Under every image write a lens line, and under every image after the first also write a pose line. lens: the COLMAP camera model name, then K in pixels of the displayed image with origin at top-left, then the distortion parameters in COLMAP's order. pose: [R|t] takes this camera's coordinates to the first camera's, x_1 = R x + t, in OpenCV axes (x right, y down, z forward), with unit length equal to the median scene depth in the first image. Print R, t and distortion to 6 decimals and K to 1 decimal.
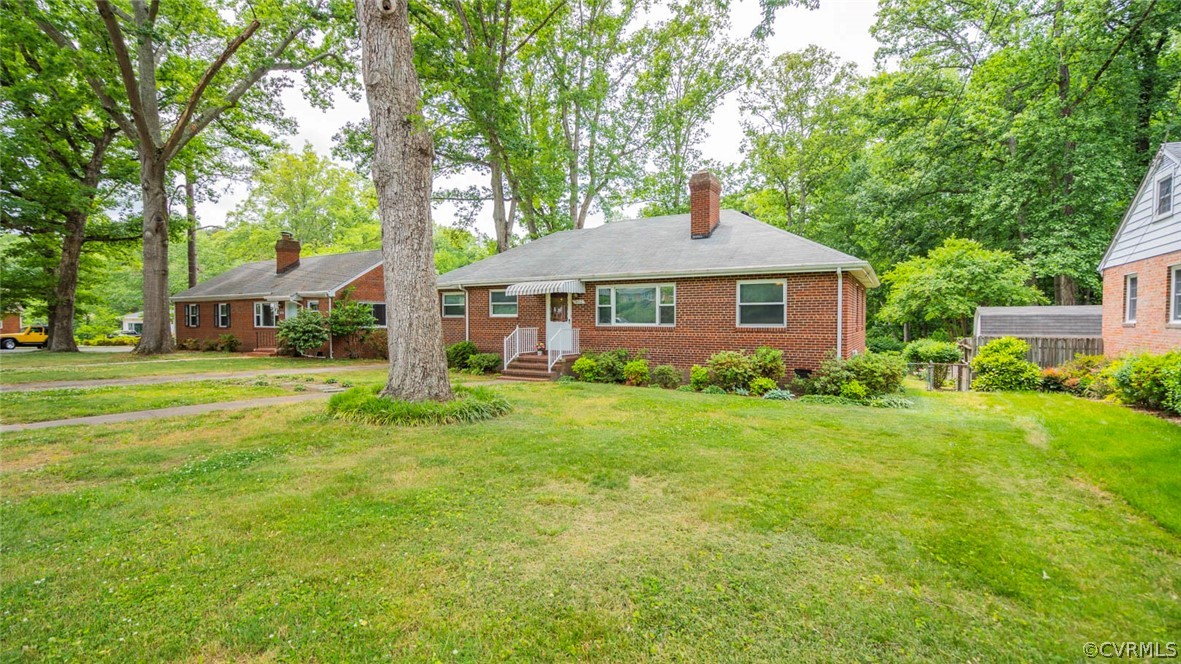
lens RADIAL K [[529.0, 0, 590.5], [0, 529.0, 332.0], [0, 0, 1]] dist [-0.023589, 0.000213]
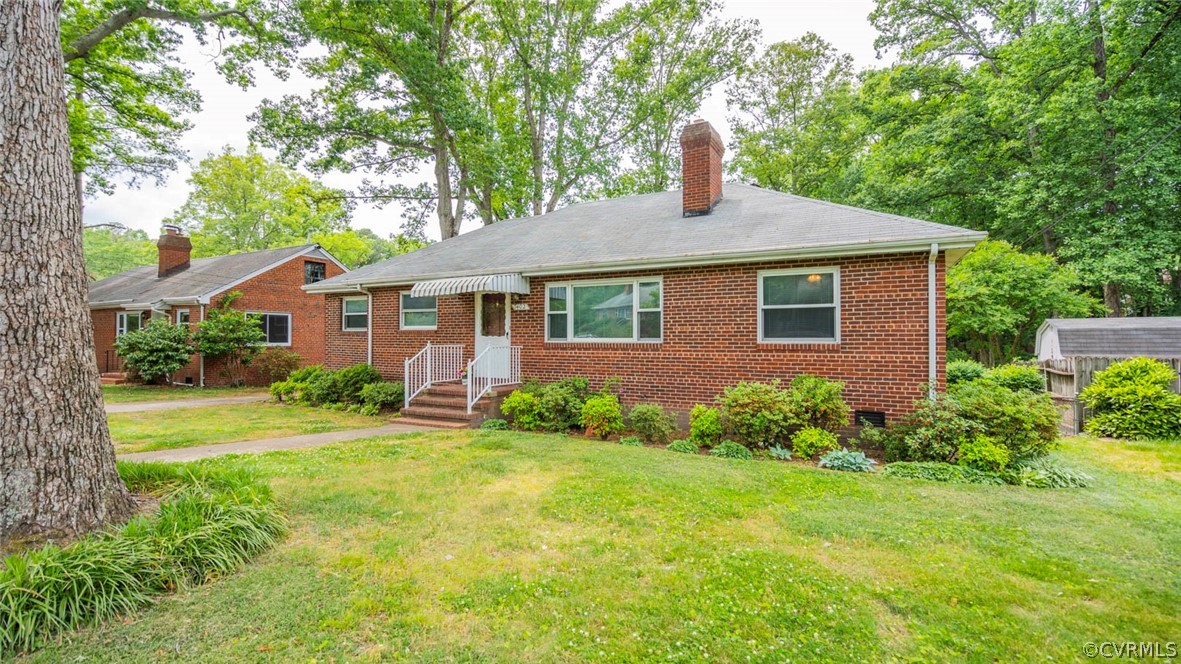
lens RADIAL K [[529.0, 0, 590.5], [0, 529.0, 332.0], [0, 0, 1]] dist [-0.023589, 0.000213]
pose [[0.999190, 0.001861, 0.040197, 0.036970], [-0.000360, 0.999303, -0.037331, 0.000861], [-0.040238, 0.037286, 0.998494, 0.286140]]
